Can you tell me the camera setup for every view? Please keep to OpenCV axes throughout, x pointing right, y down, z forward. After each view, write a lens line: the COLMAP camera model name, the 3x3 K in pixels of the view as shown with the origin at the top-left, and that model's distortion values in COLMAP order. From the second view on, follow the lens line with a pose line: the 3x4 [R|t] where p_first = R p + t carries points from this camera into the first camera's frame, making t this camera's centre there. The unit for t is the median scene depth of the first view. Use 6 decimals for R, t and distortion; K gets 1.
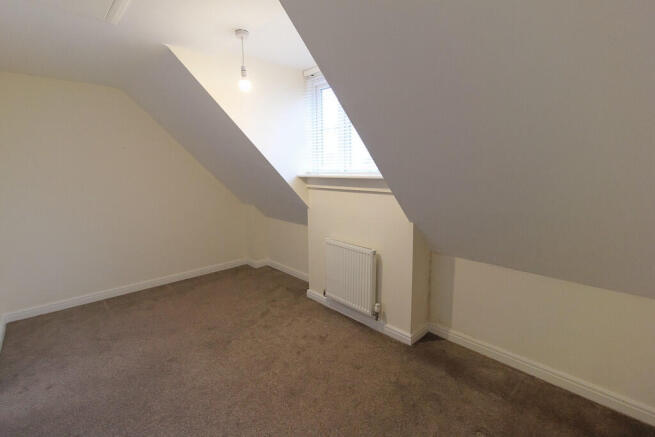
lens RADIAL K [[302.1, 0, 327.9], [0, 302.1, 208.9], [0, 0, 1]] dist [-0.001755, -0.000209]
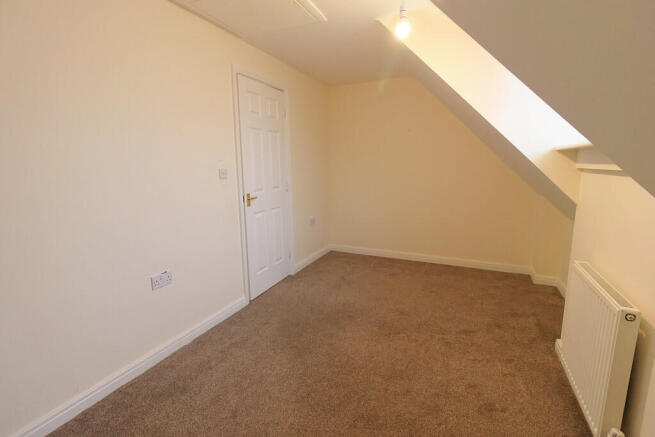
lens RADIAL K [[302.1, 0, 327.9], [0, 302.1, 208.9], [0, 0, 1]] dist [-0.001755, -0.000209]
pose [[0.375697, 0.150081, -0.914510, 0.307319], [-0.123269, 0.986124, 0.111192, -0.000493], [0.918508, 0.070956, 0.388984, 0.359248]]
